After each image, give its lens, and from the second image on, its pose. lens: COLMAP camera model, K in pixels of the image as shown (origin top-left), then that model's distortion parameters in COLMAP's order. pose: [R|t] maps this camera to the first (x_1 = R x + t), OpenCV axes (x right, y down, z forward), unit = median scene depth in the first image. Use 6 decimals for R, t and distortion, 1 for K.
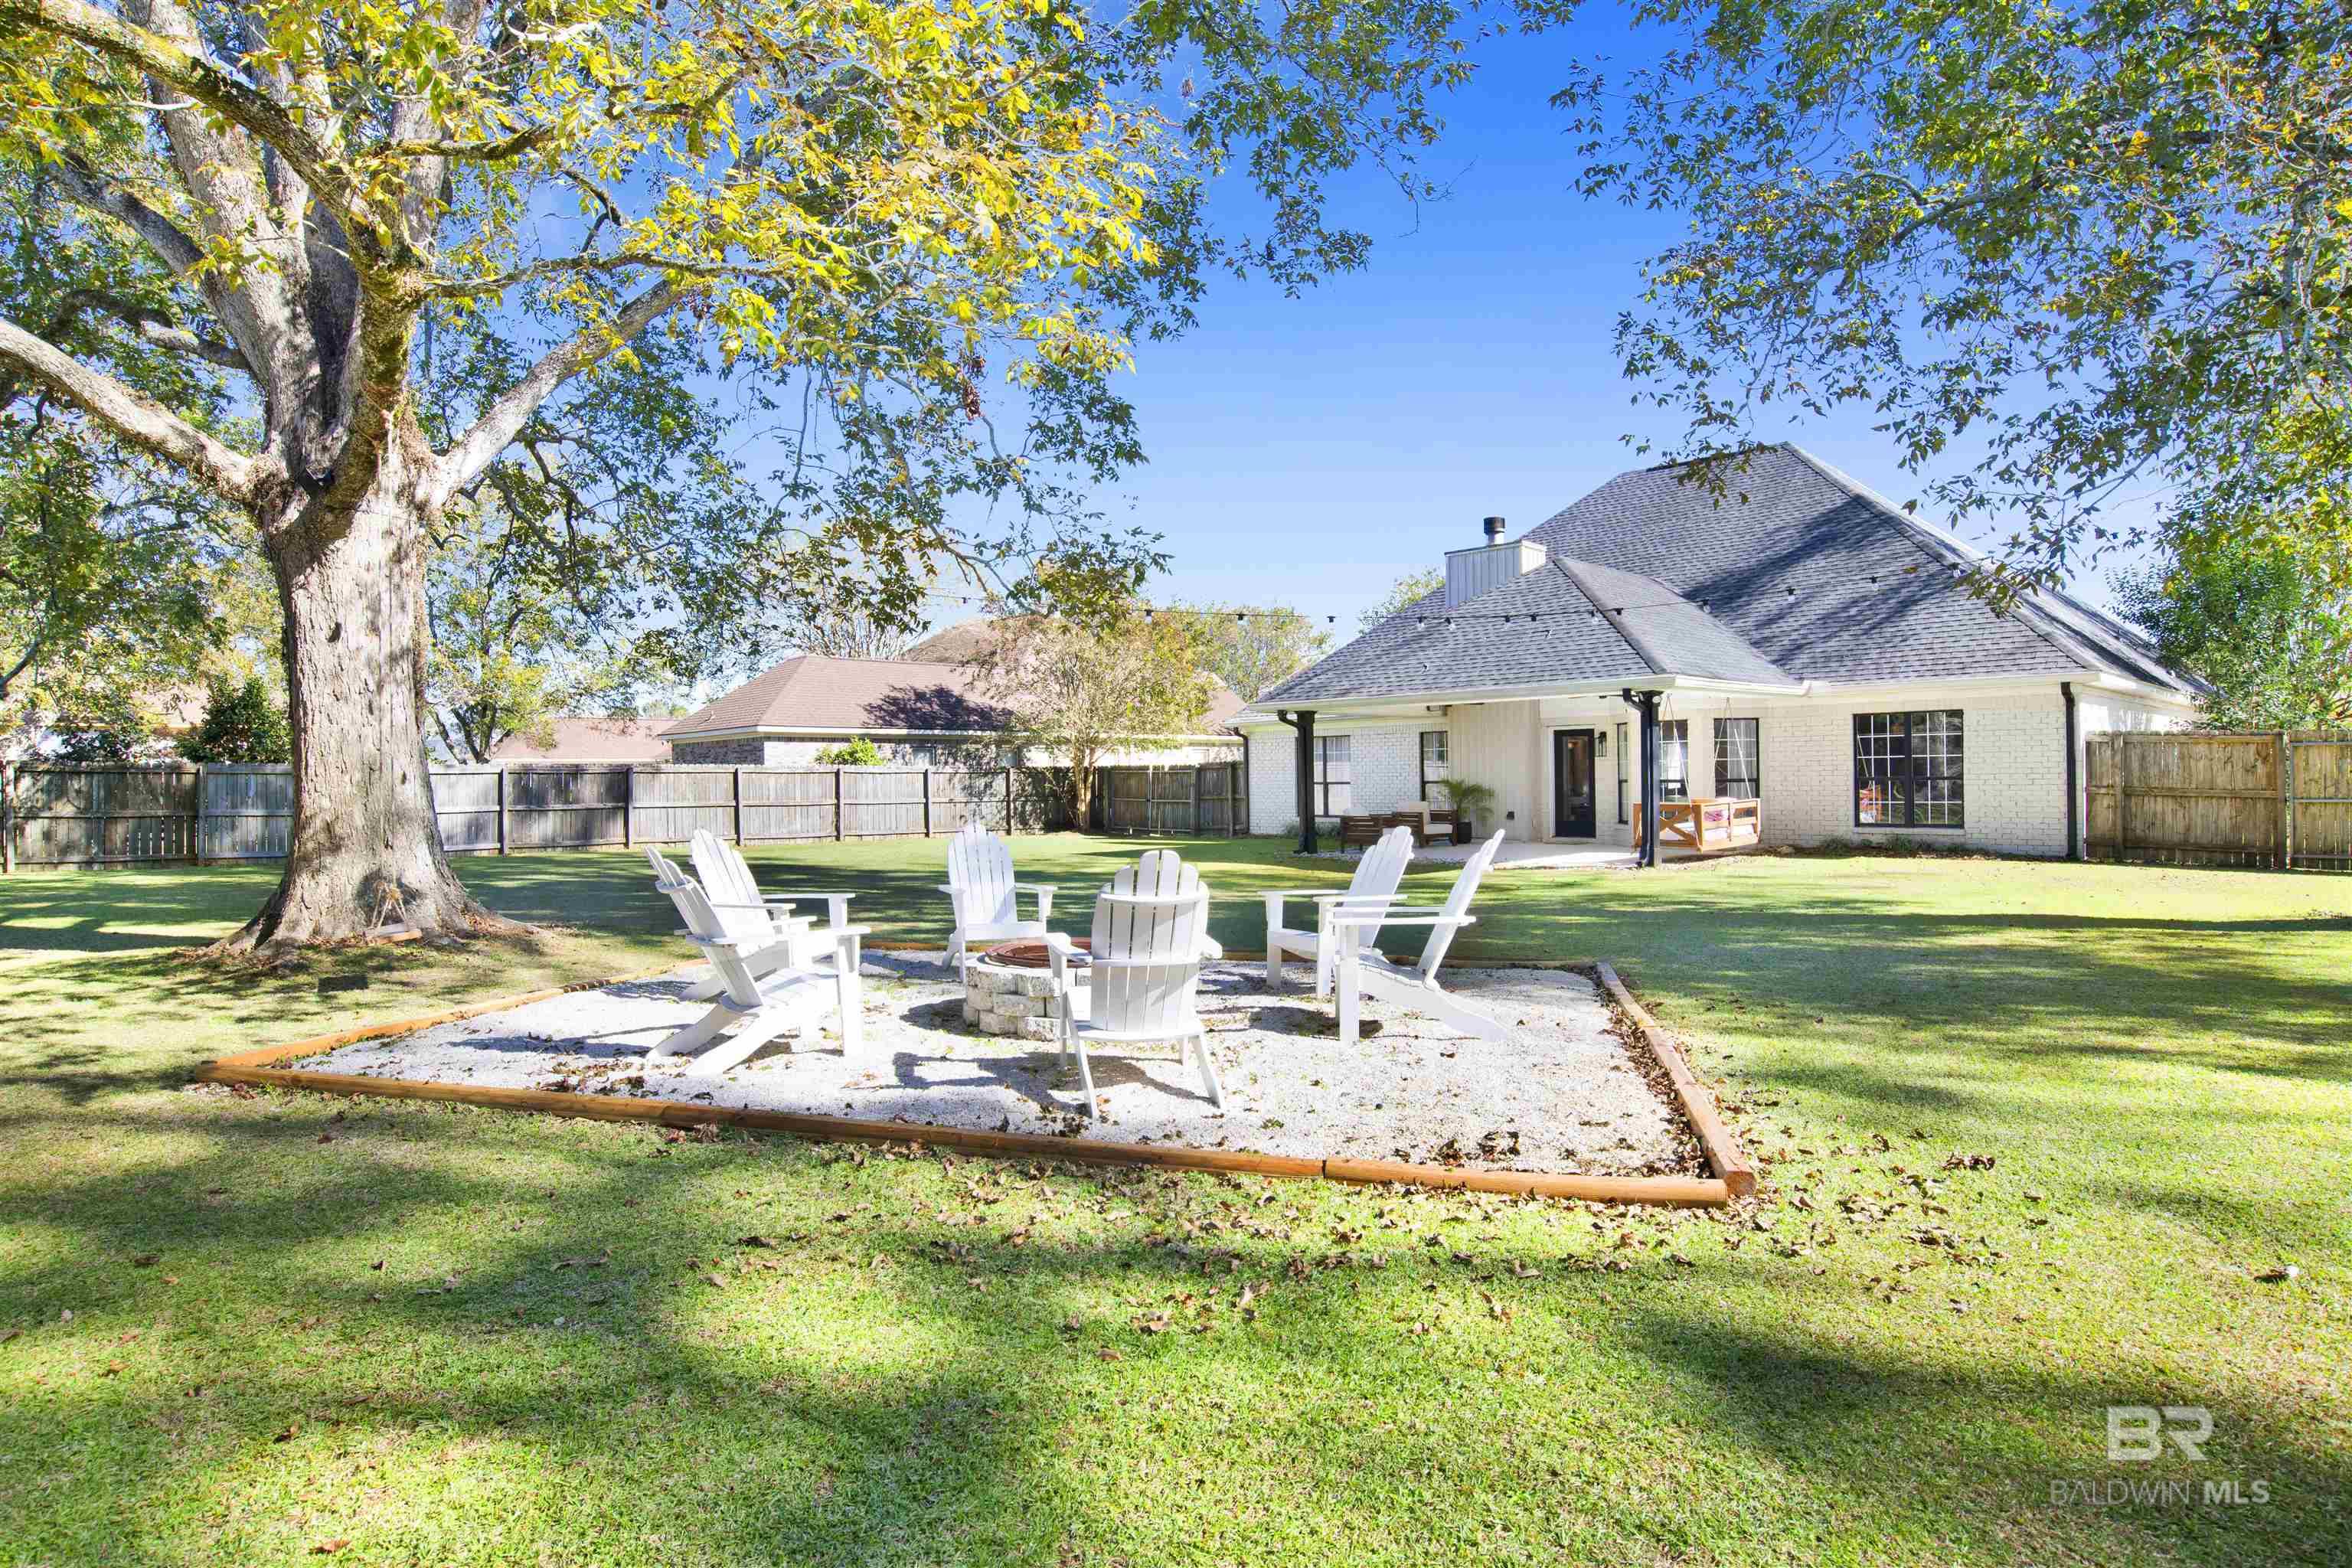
lens RADIAL K [[1354.2, 0, 1154.5], [0, 1354.2, 787.4], [0, 0, 1]] dist [-0.050312, 0.020296]
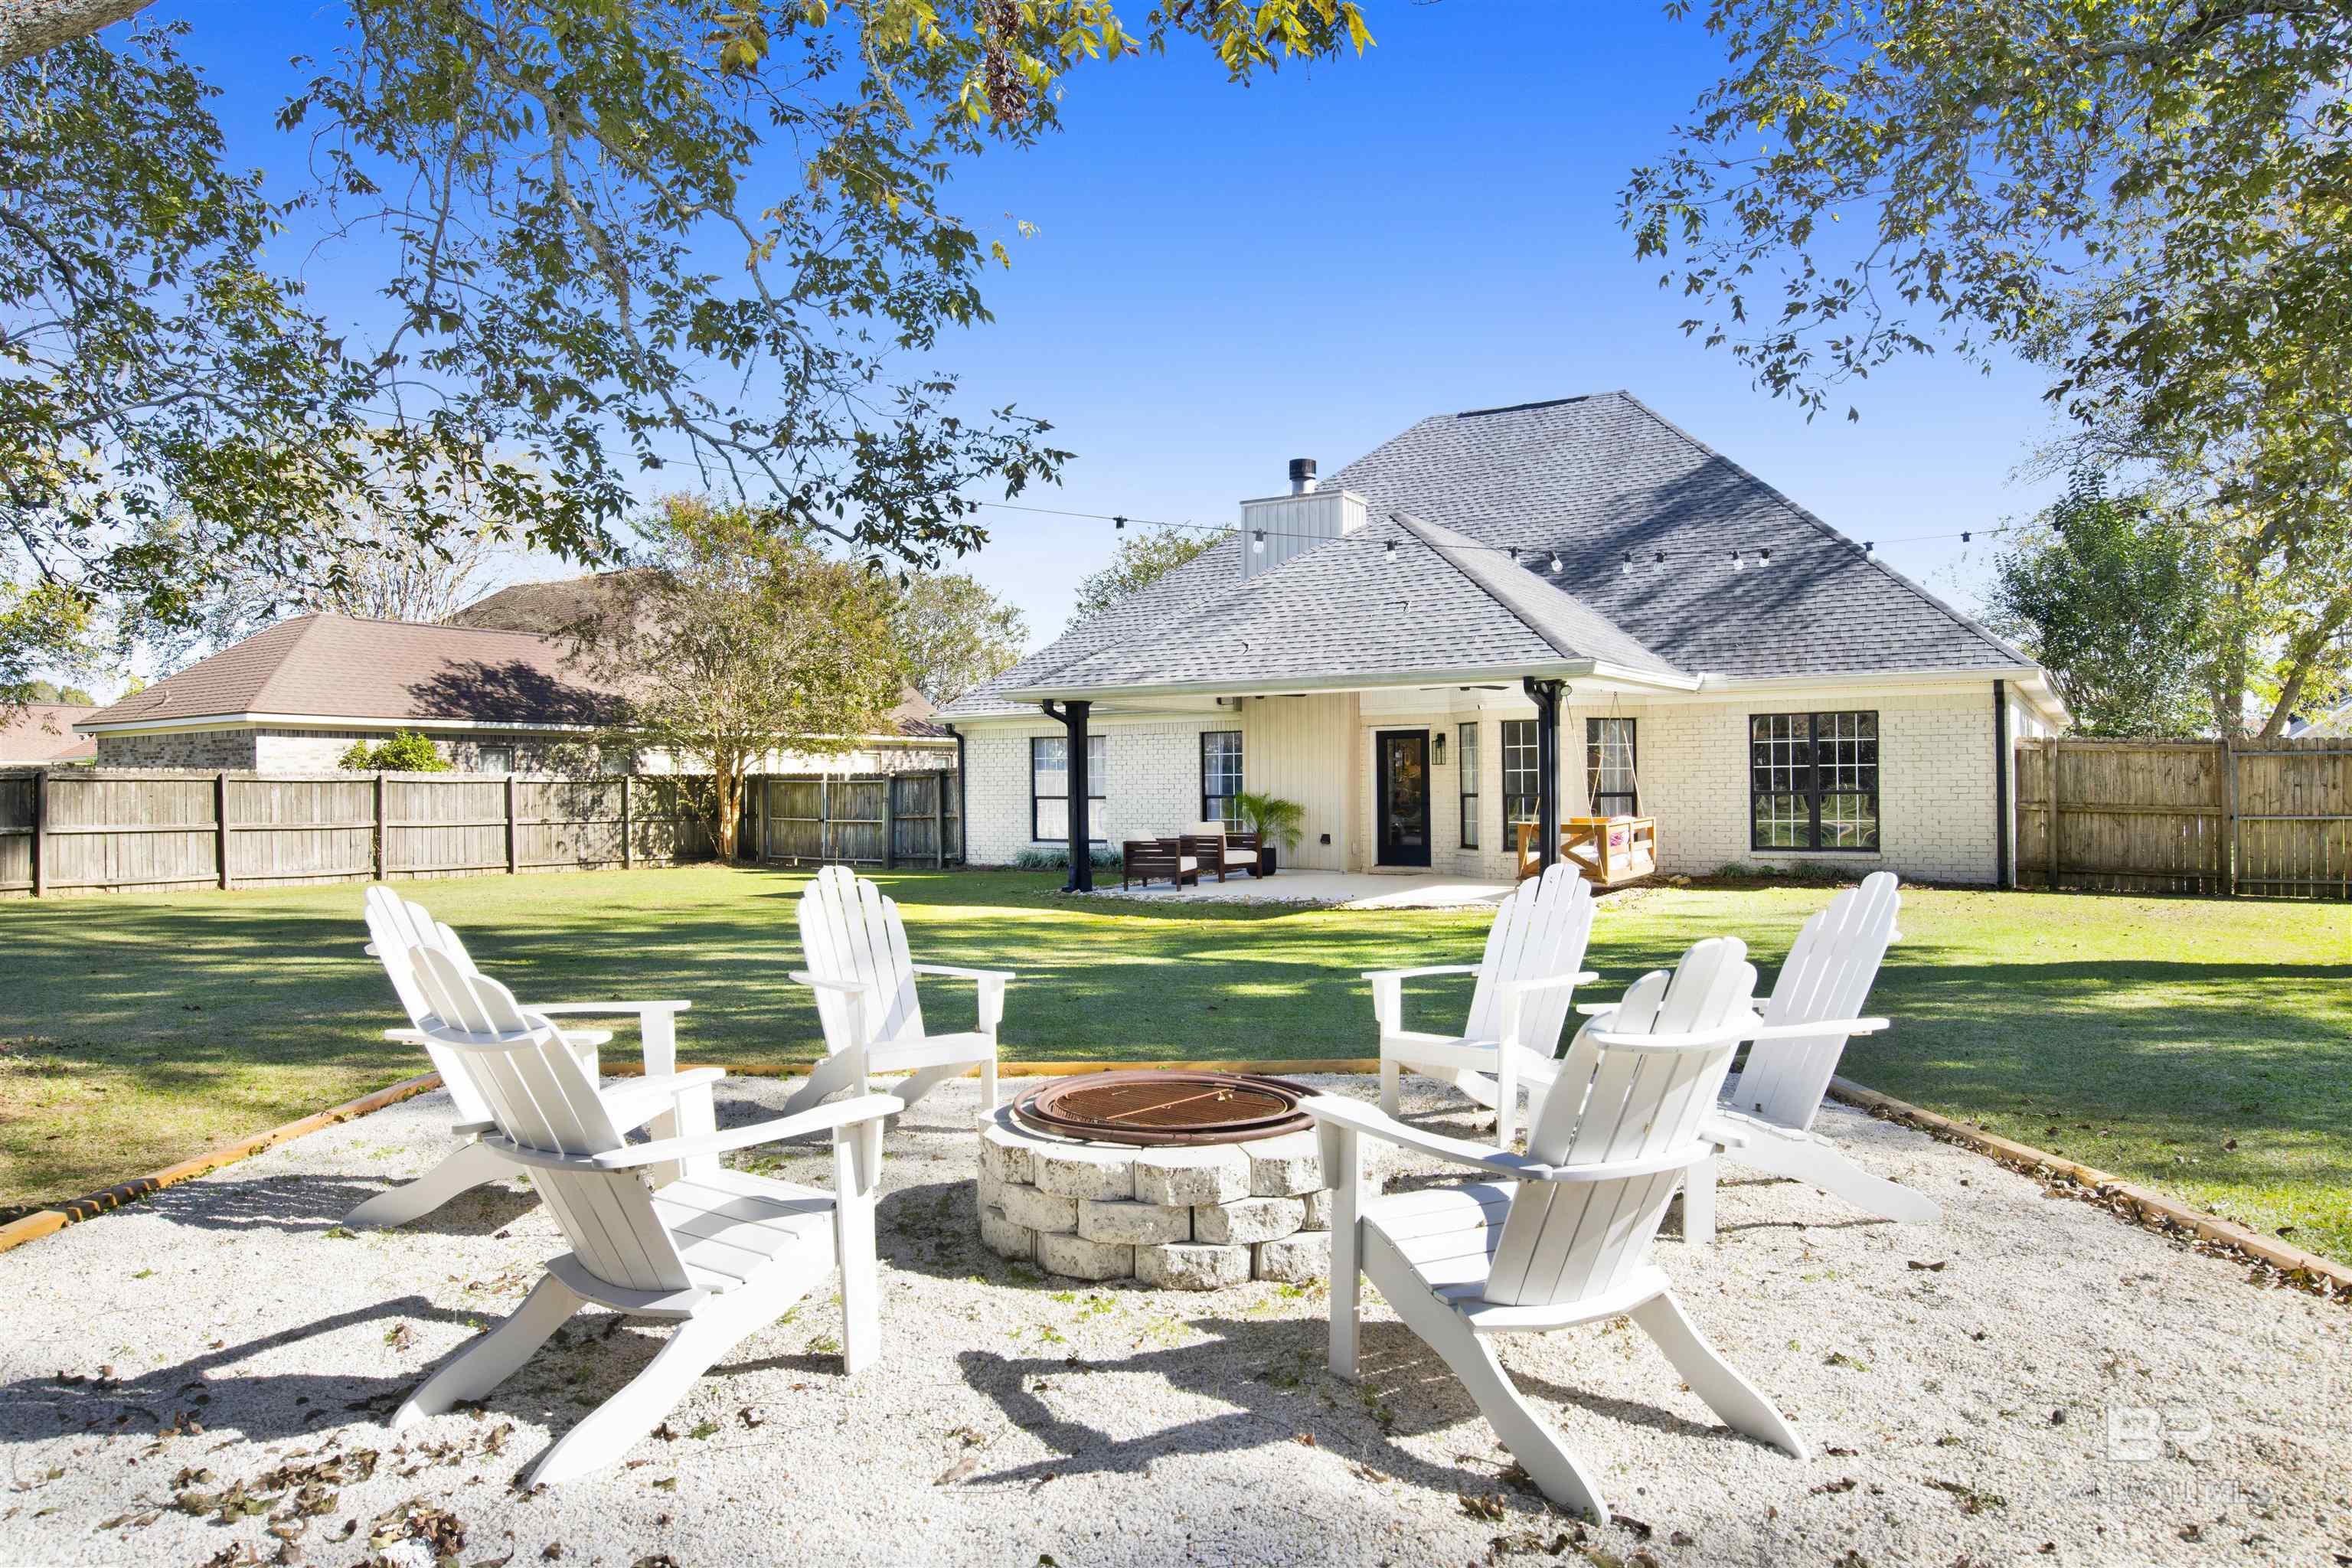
lens RADIAL K [[1623.4, 0, 1187.0], [0, 1623.4, 779.7], [0, 0, 1]] dist [-0.032436, 0.009284]
pose [[0.962081, 0.003712, 0.272740, -0.076640], [0.000172, 0.999899, -0.014217, -0.000278], [-0.272765, 0.013725, 0.961983, 0.118779]]
